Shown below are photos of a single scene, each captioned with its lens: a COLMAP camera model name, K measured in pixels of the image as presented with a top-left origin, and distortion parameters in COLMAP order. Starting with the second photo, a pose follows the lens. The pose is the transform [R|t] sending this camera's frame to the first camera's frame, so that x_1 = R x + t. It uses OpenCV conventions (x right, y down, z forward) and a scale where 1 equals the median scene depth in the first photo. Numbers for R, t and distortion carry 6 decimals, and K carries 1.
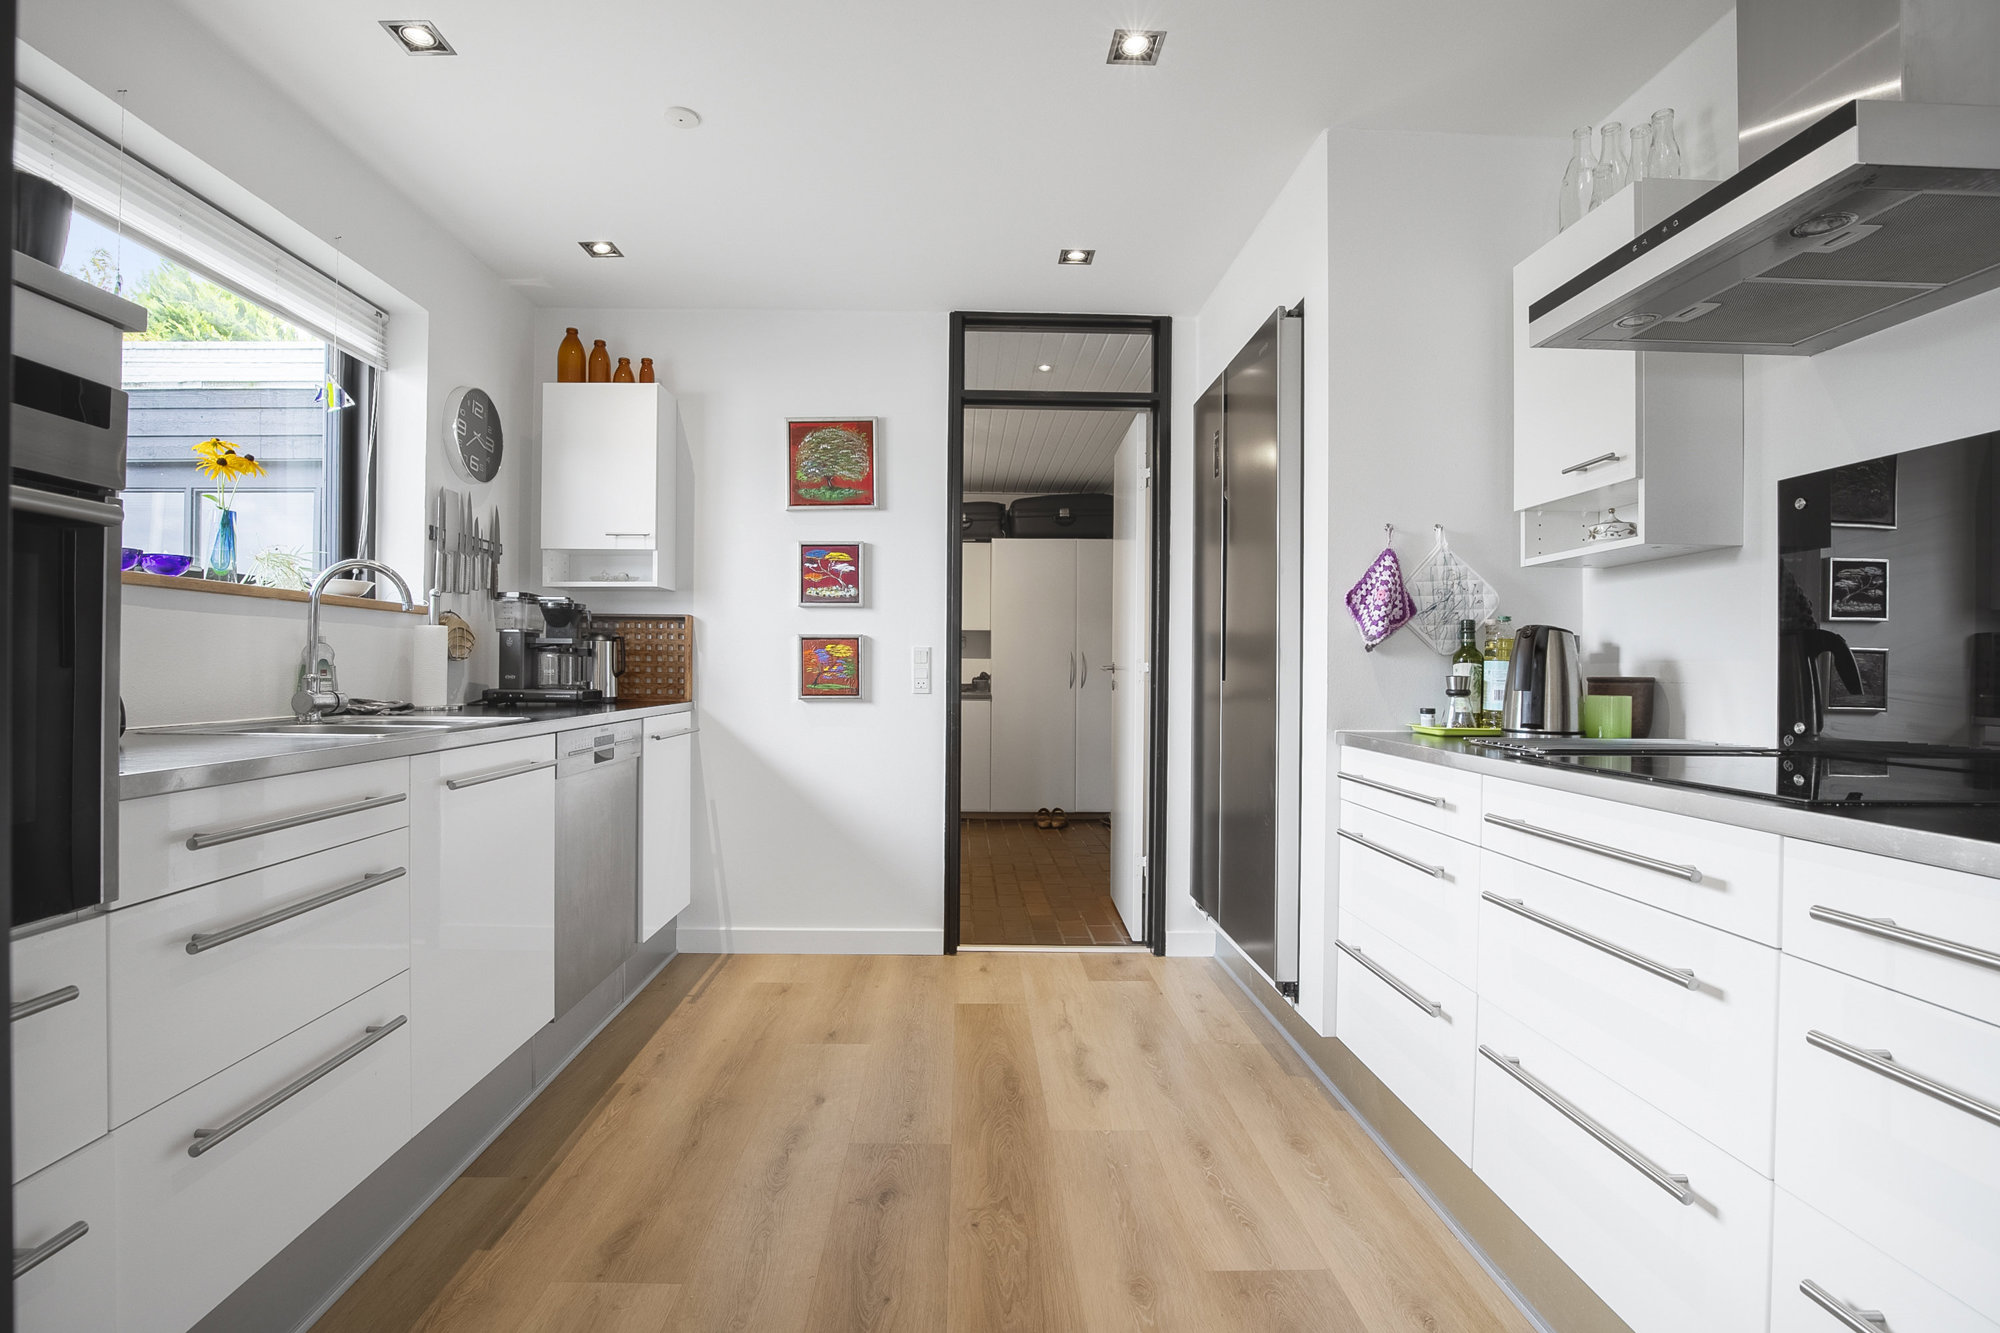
lens RADIAL K [[952.3, 0, 1000.0], [0, 952.3, 666.5], [0, 0, 1]] dist [-0.049854, -0.000194]
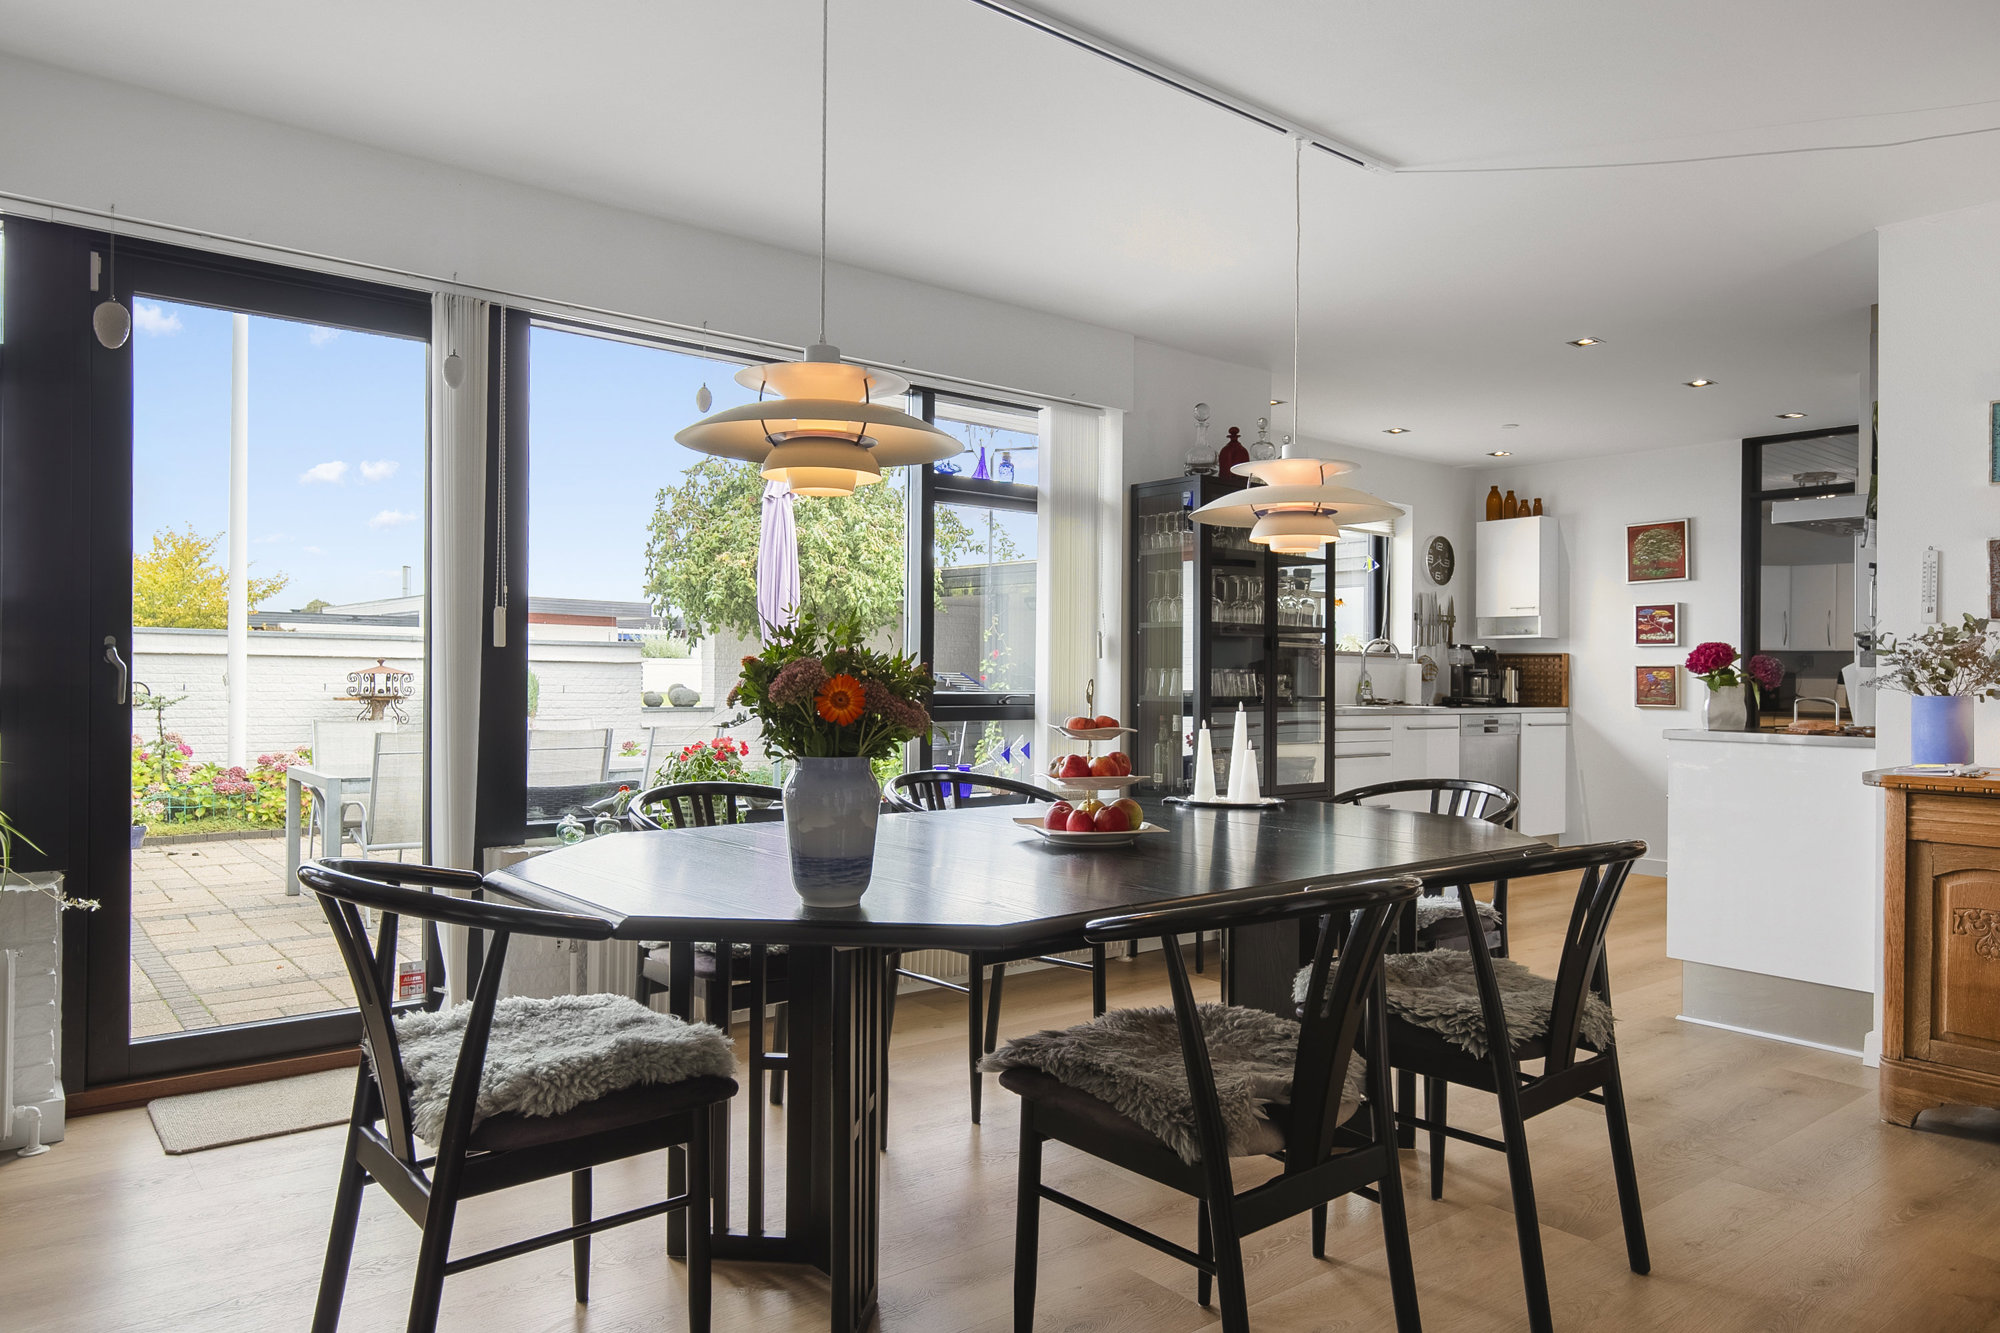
lens RADIAL K [[1334.7, 0, 1000.0], [0, 1334.7, 666.5], [0, 0, 1]] dist [0.000785, -0.000609]
pose [[0.619698, -0.006238, -0.784816, 0.902847], [-0.006537, 0.999893, -0.013109, 0.004673], [0.784813, 0.013254, 0.619591, -1.223448]]
